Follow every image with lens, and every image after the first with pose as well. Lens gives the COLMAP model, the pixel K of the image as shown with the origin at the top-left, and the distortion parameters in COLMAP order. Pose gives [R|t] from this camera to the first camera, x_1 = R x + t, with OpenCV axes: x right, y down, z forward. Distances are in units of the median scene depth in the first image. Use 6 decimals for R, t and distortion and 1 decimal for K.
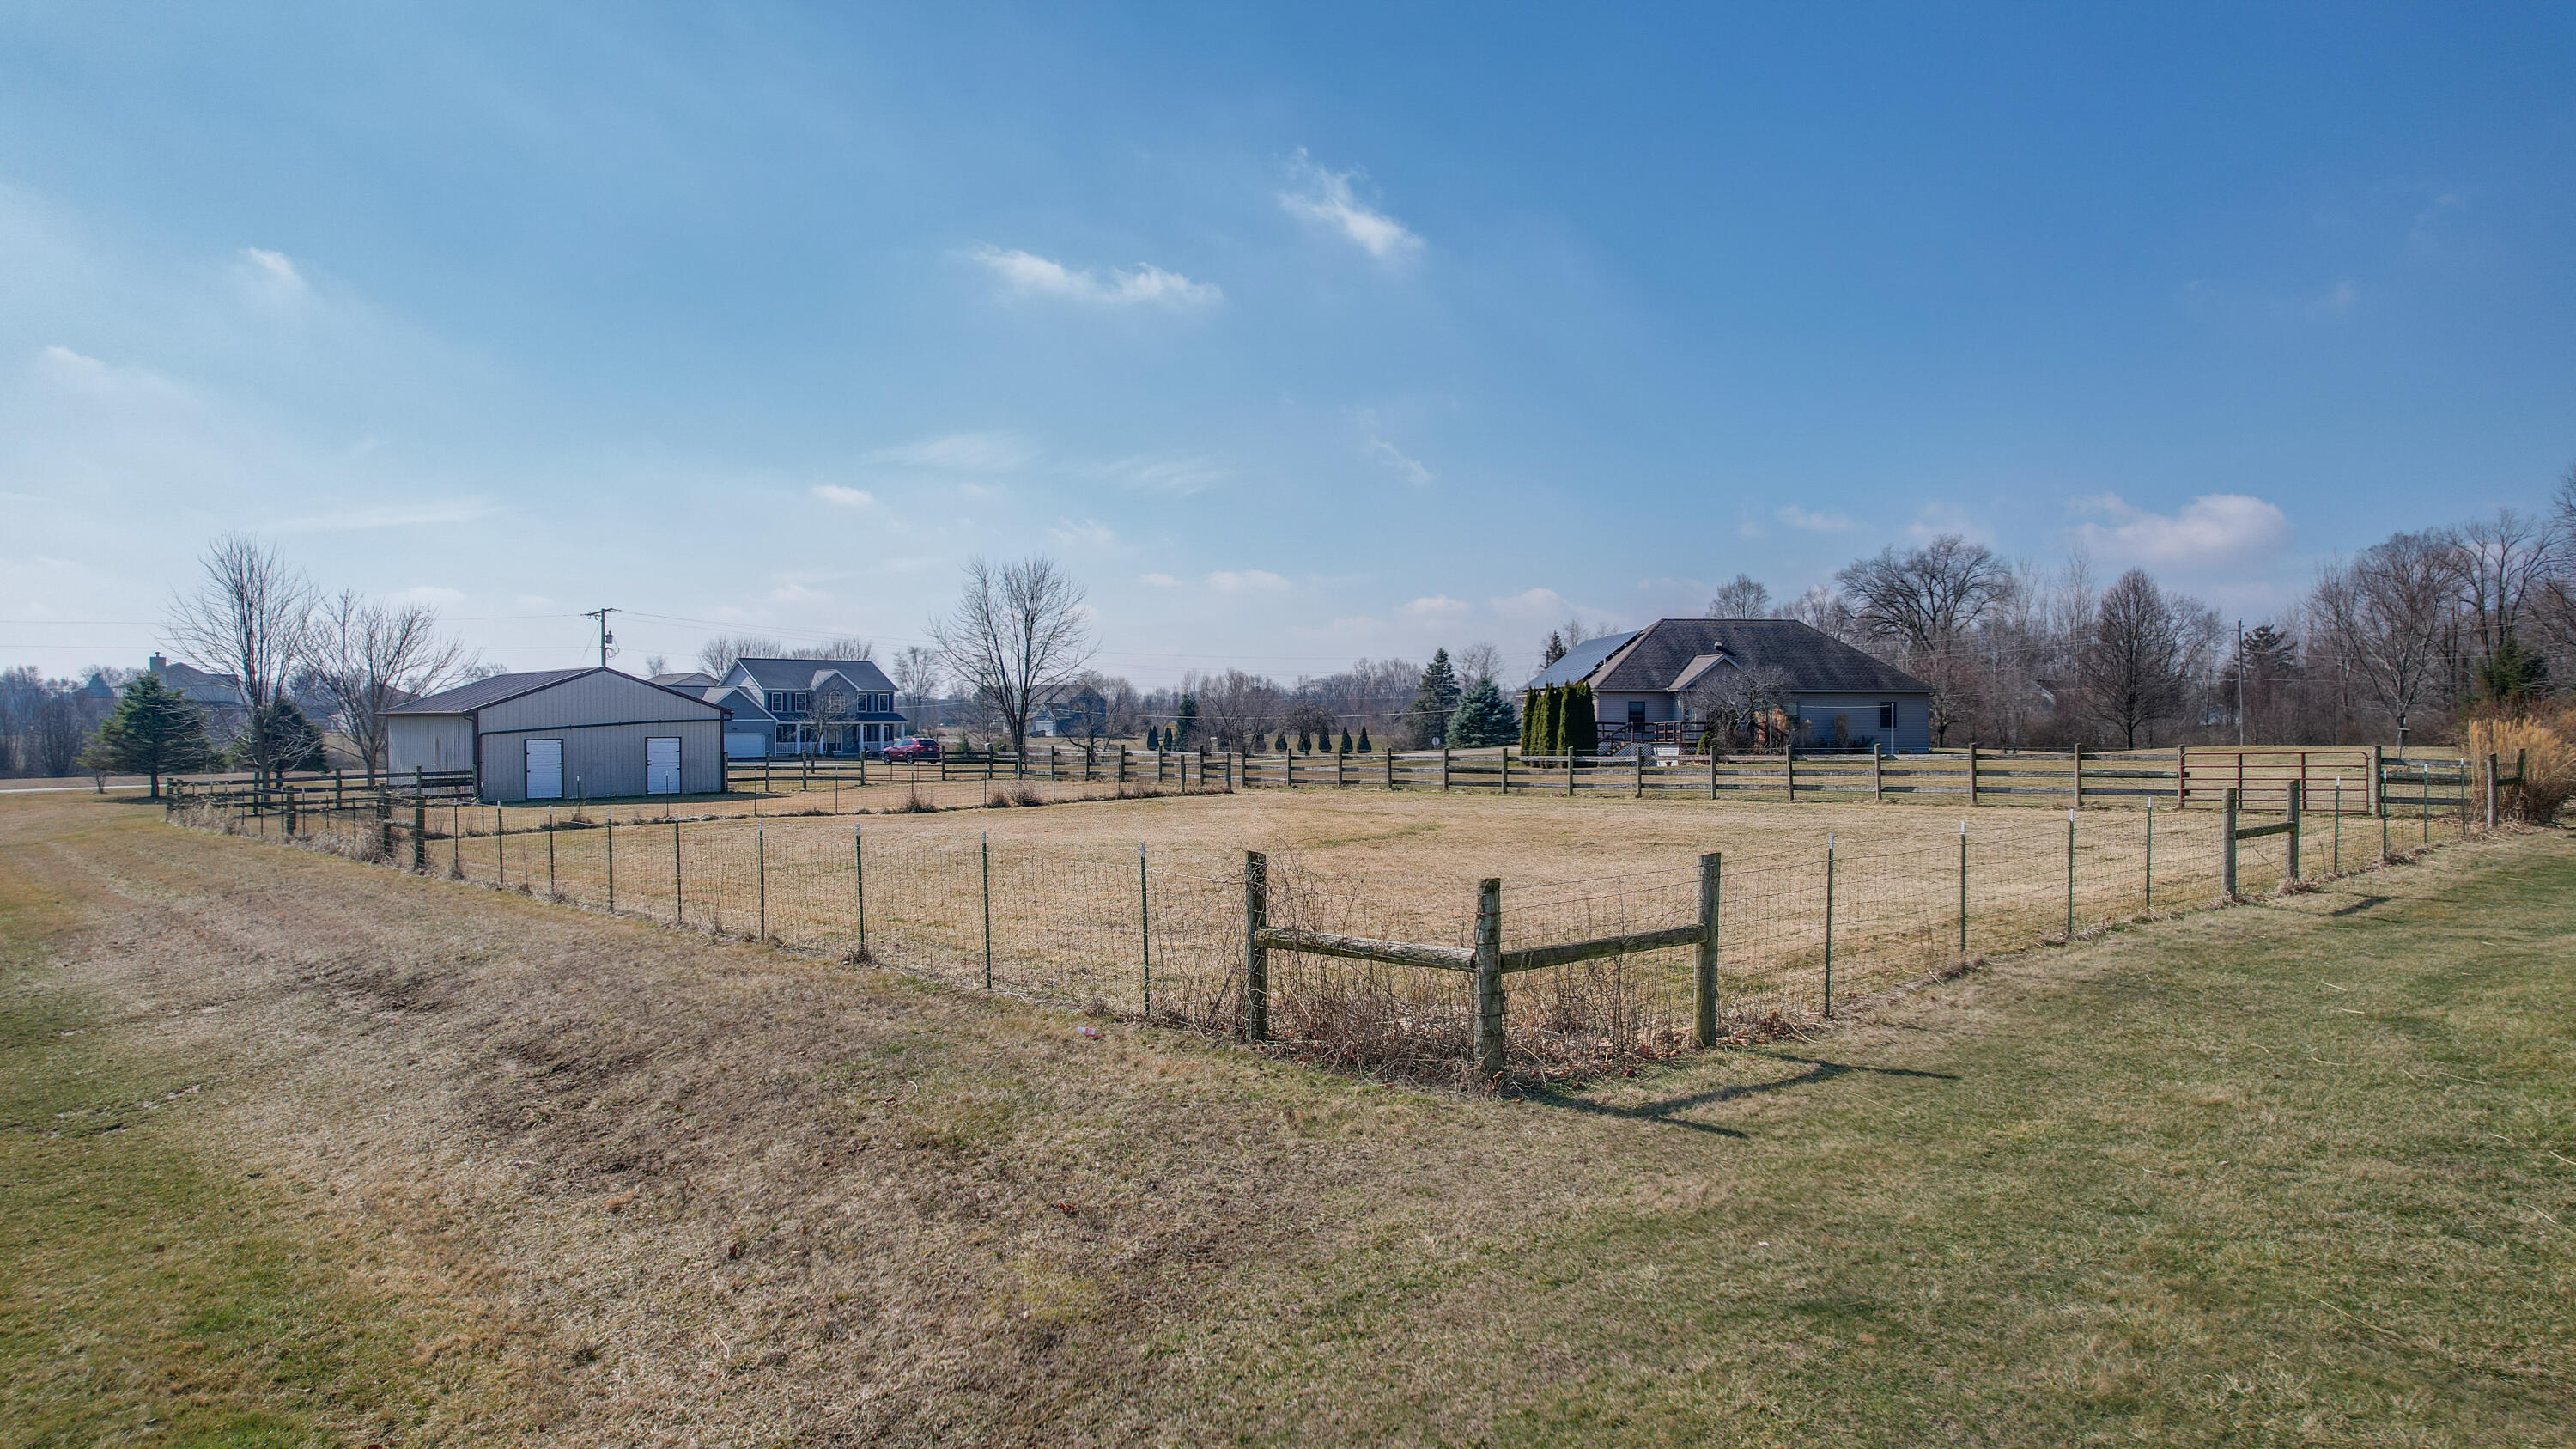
lens RADIAL K [[1671.2, 0, 1288.0], [0, 1671.2, 724.5], [0, 0, 1]] dist [-0.053146, -0.000683]
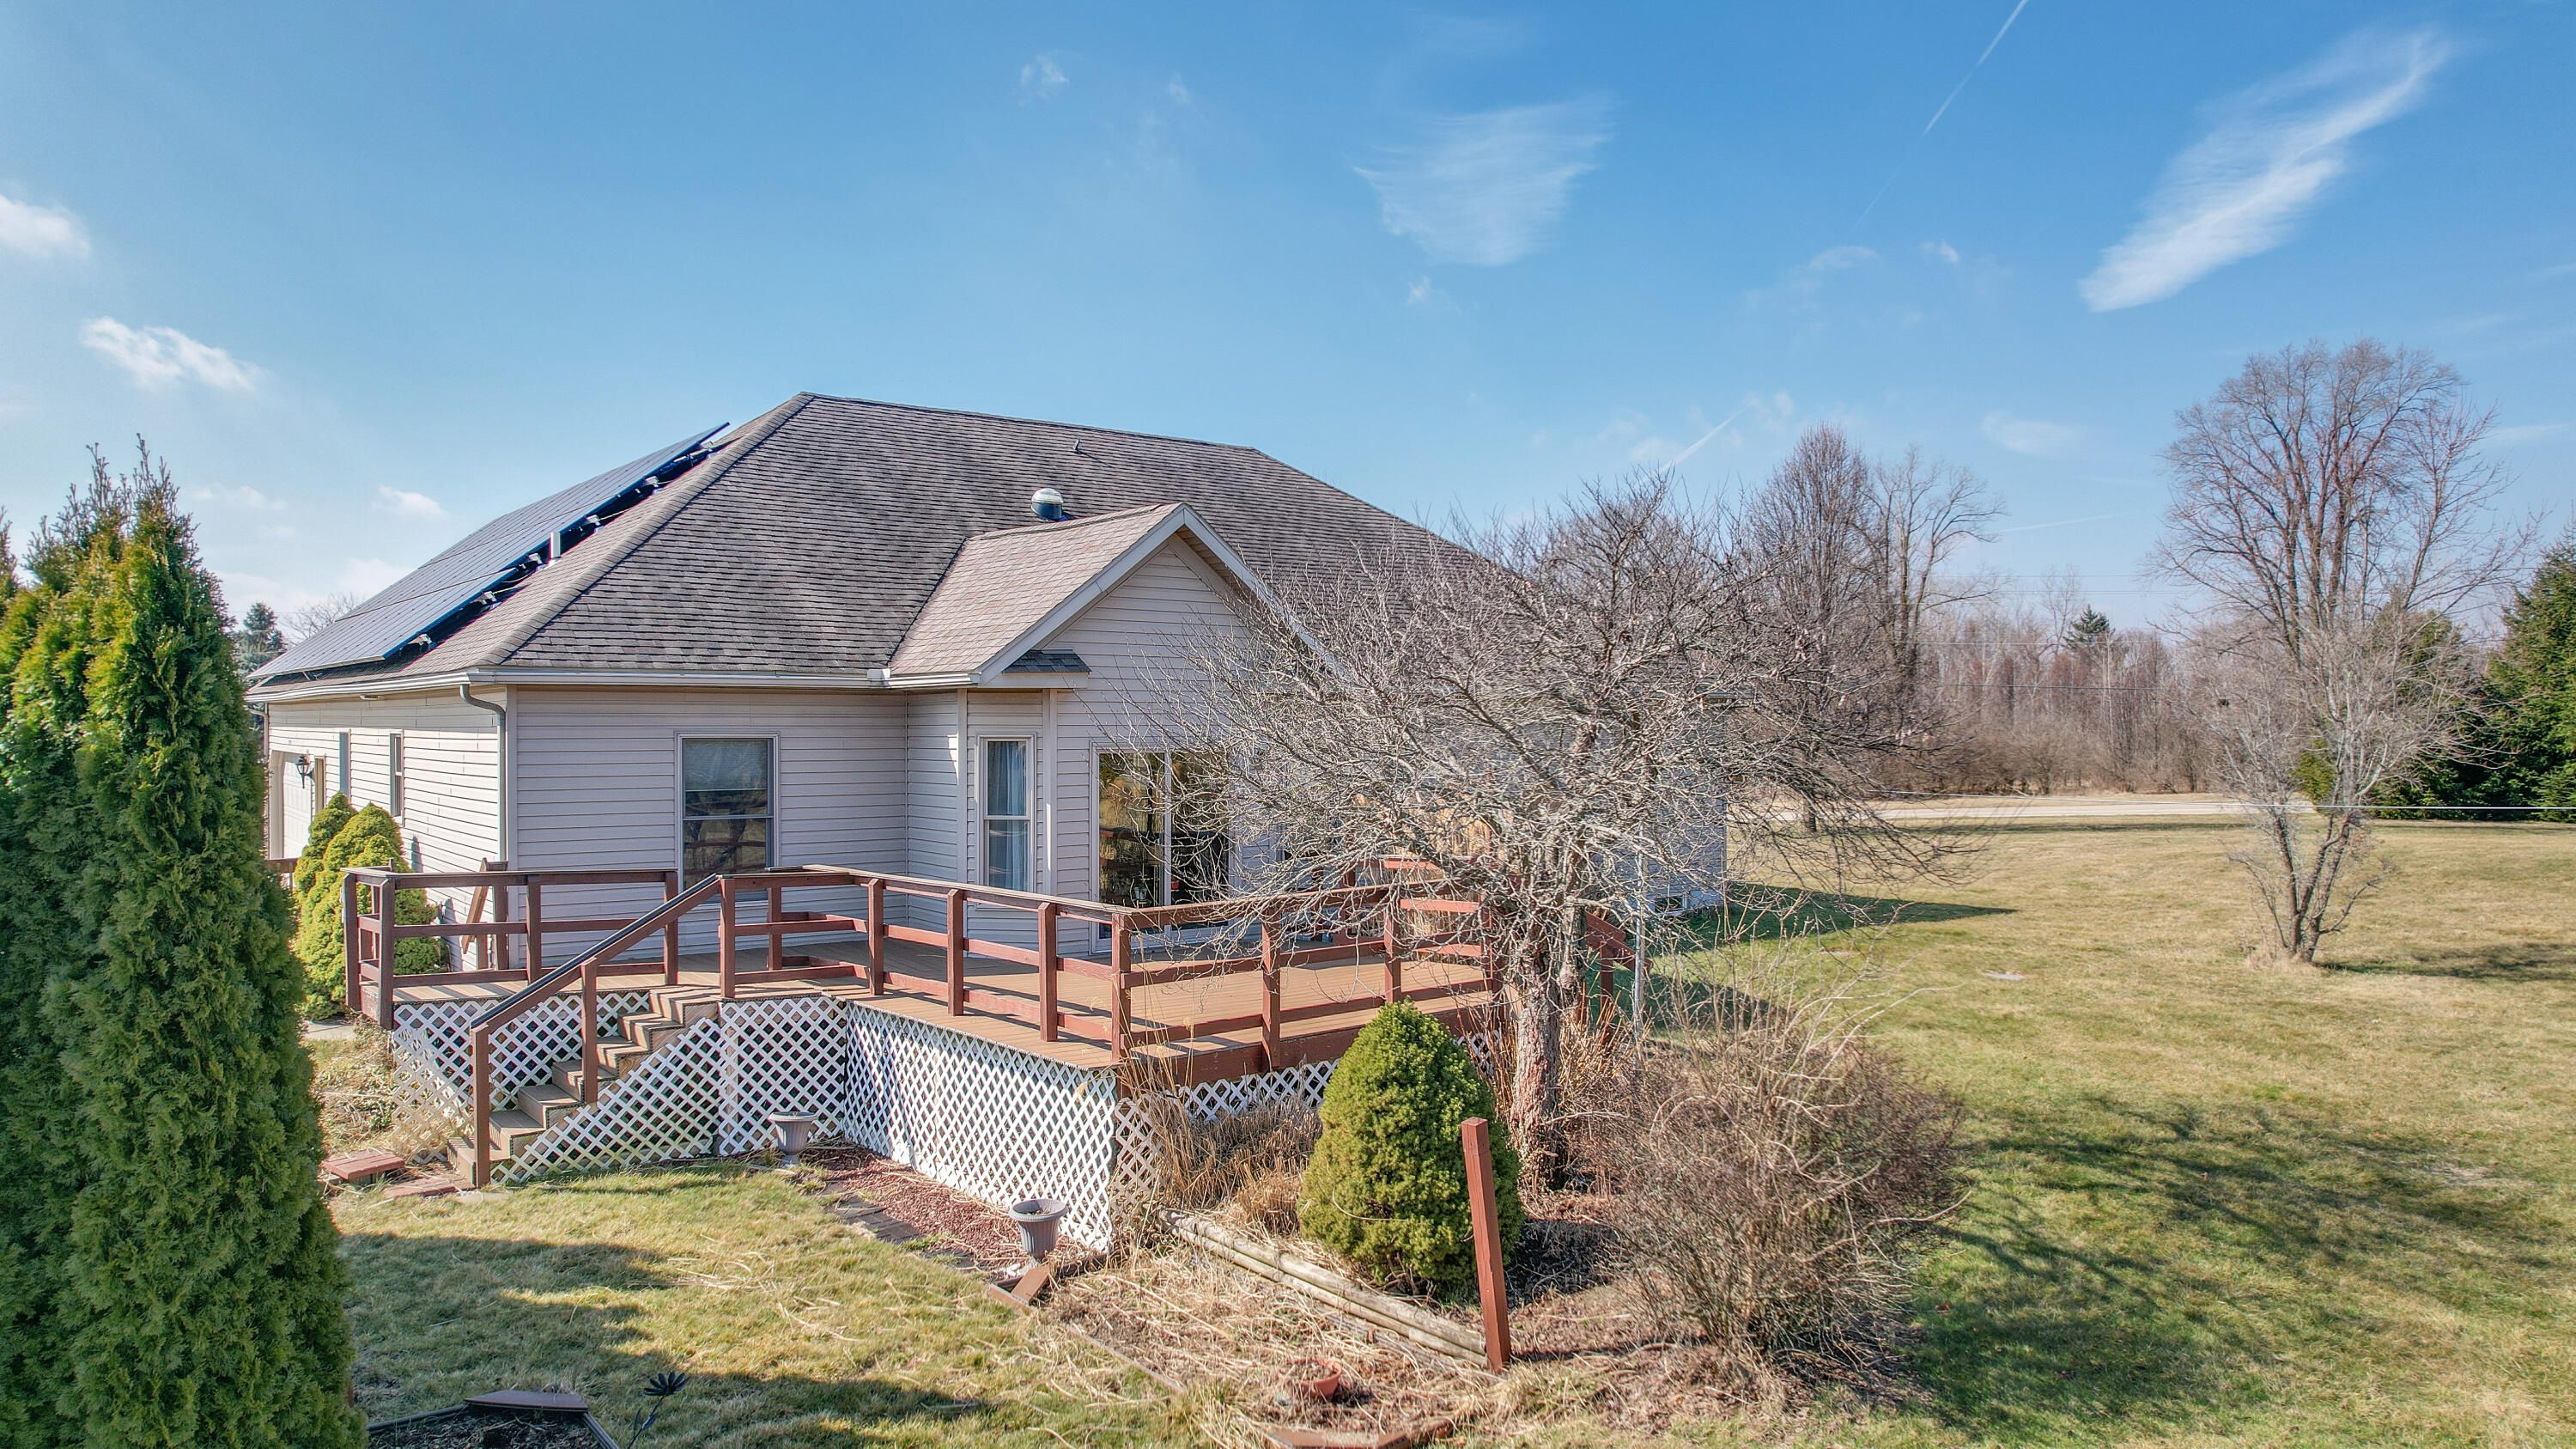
lens RADIAL K [[1671.2, 0, 1288.0], [0, 1671.2, 724.5], [0, 0, 1]] dist [-0.053146, -0.000683]
pose [[0.833981, 0.001170, 0.551793, 0.155122], [-0.001428, 0.999999, 0.000039, -0.014671], [-0.551792, -0.000821, 0.833981, 0.787803]]
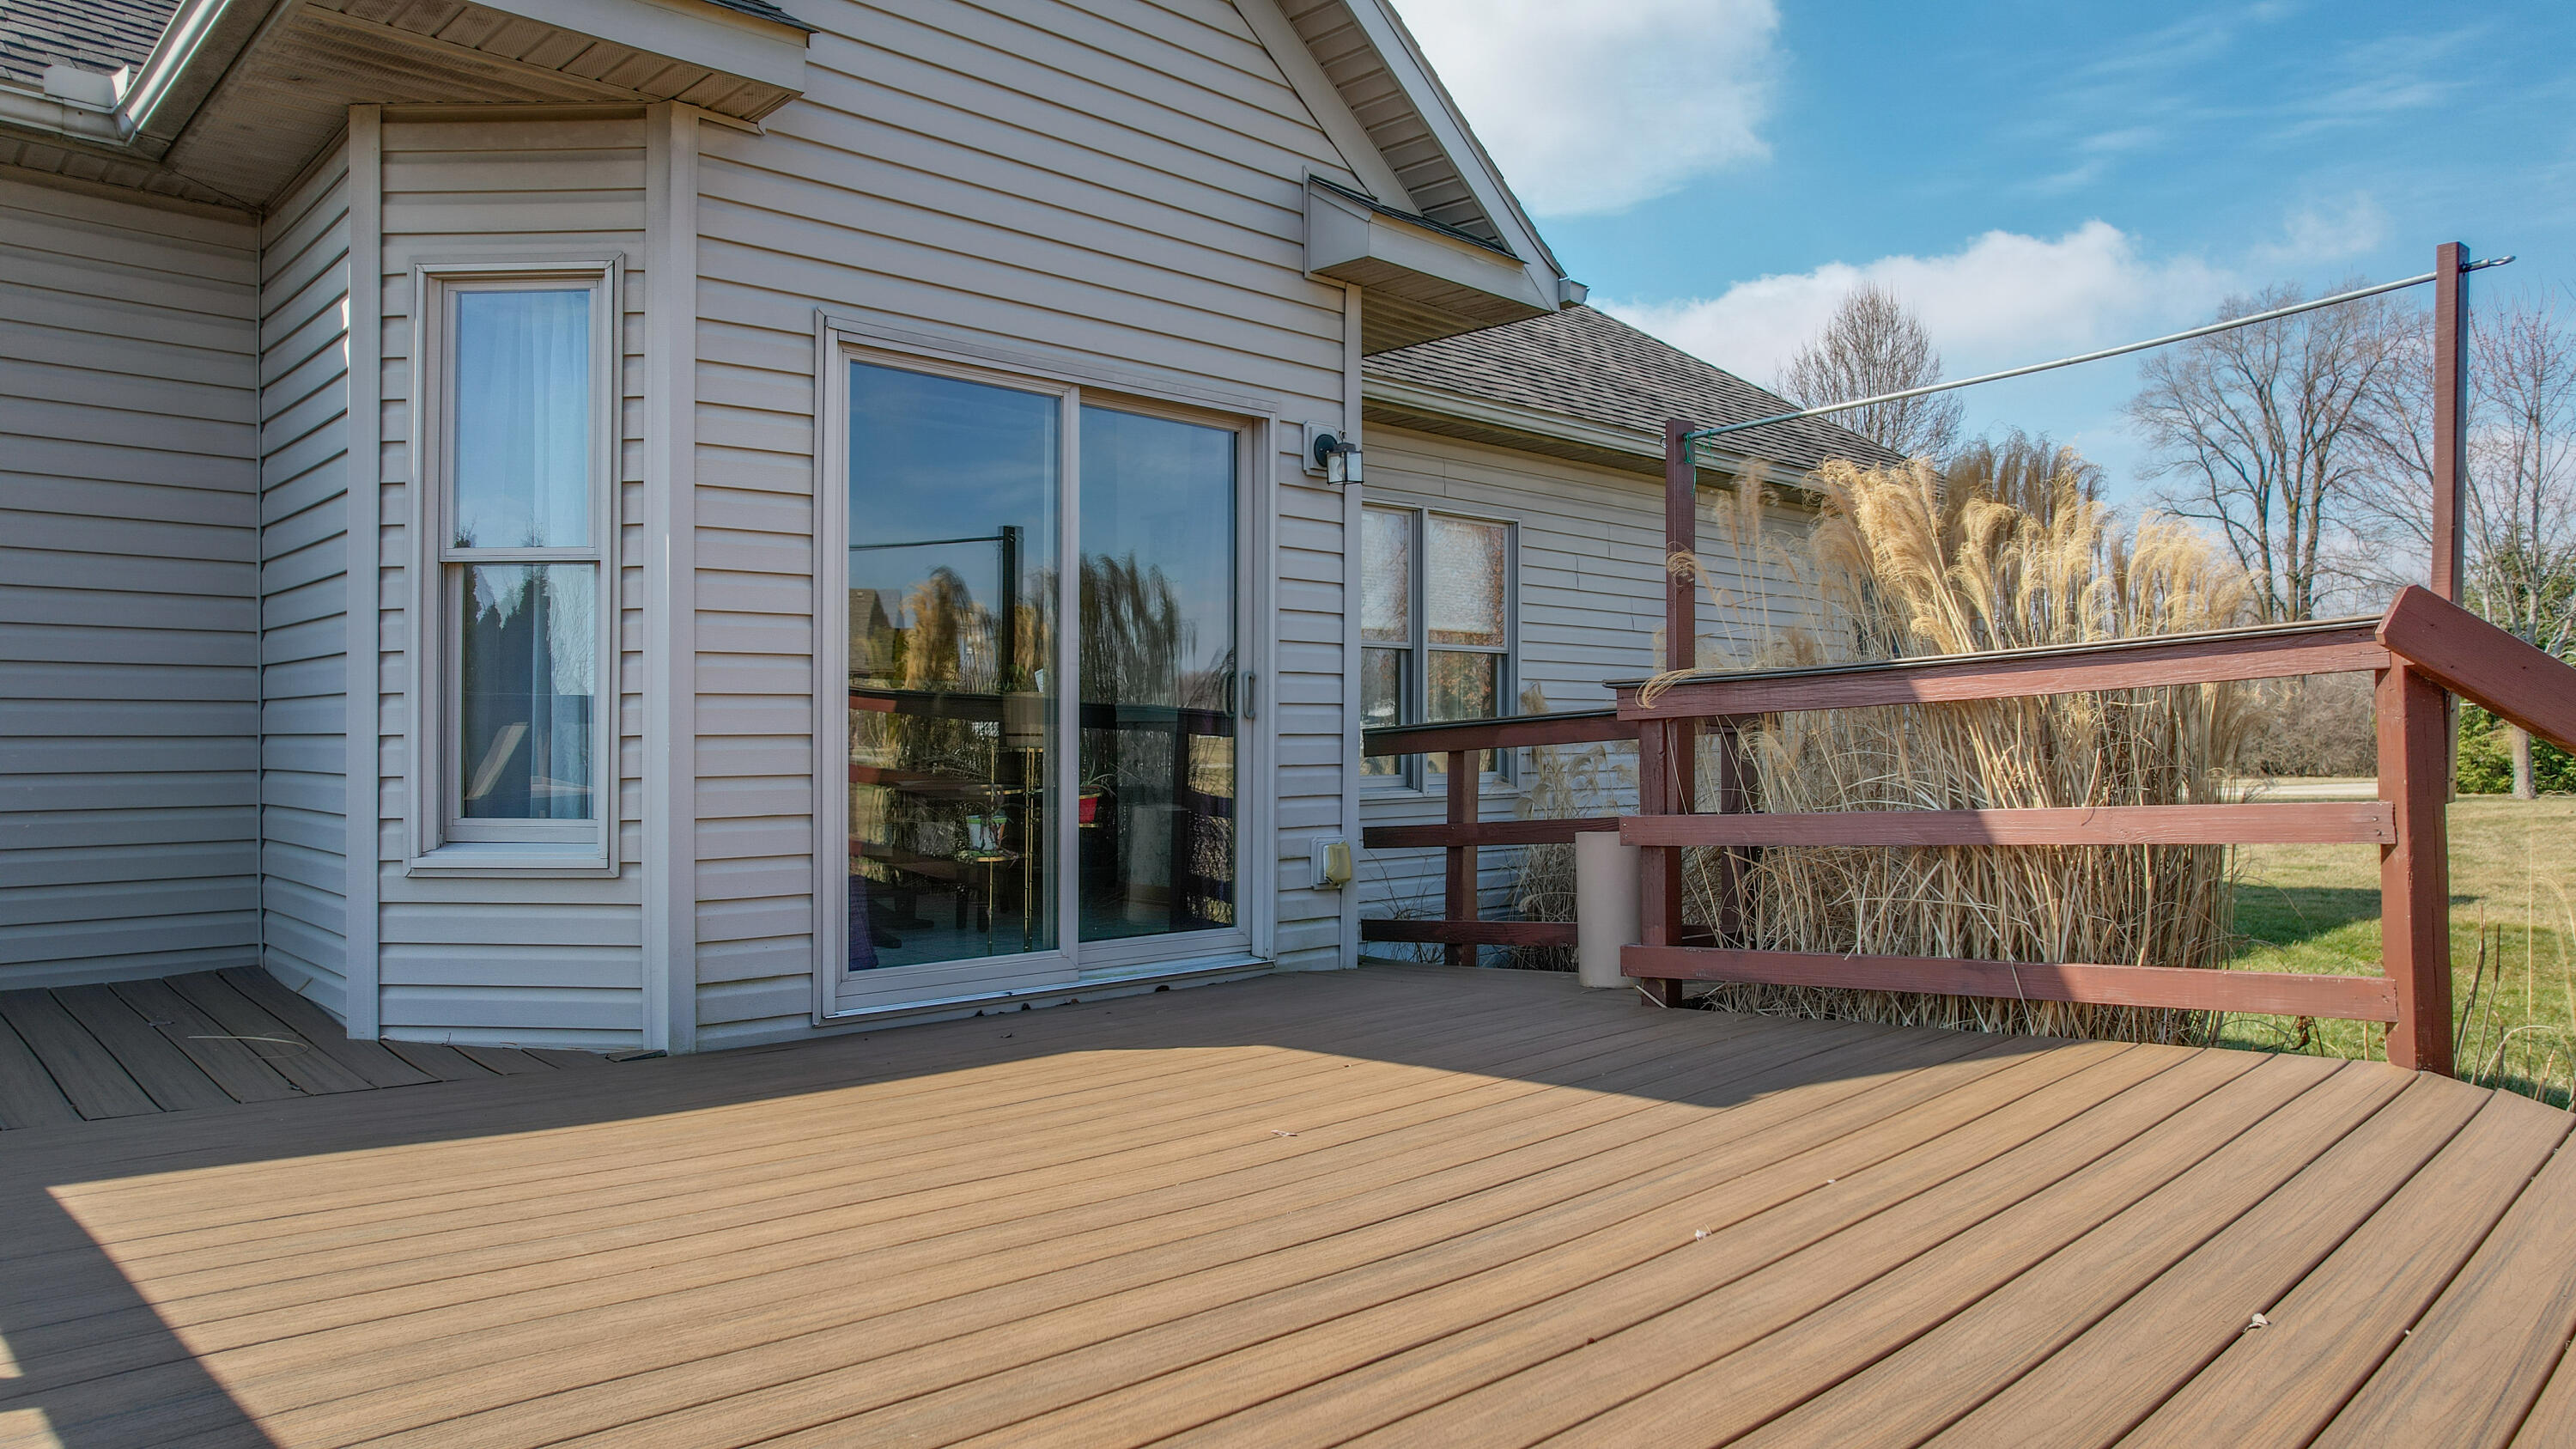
lens RADIAL K [[1671.2, 0, 1288.0], [0, 1671.2, 724.5], [0, 0, 1]] dist [-0.053146, -0.000683]
pose [[0.774055, 0.010925, 0.633024, 0.219458], [-0.010842, 0.999933, -0.004000, 0.001510], [-0.633025, -0.003767, 0.774122, 0.907751]]
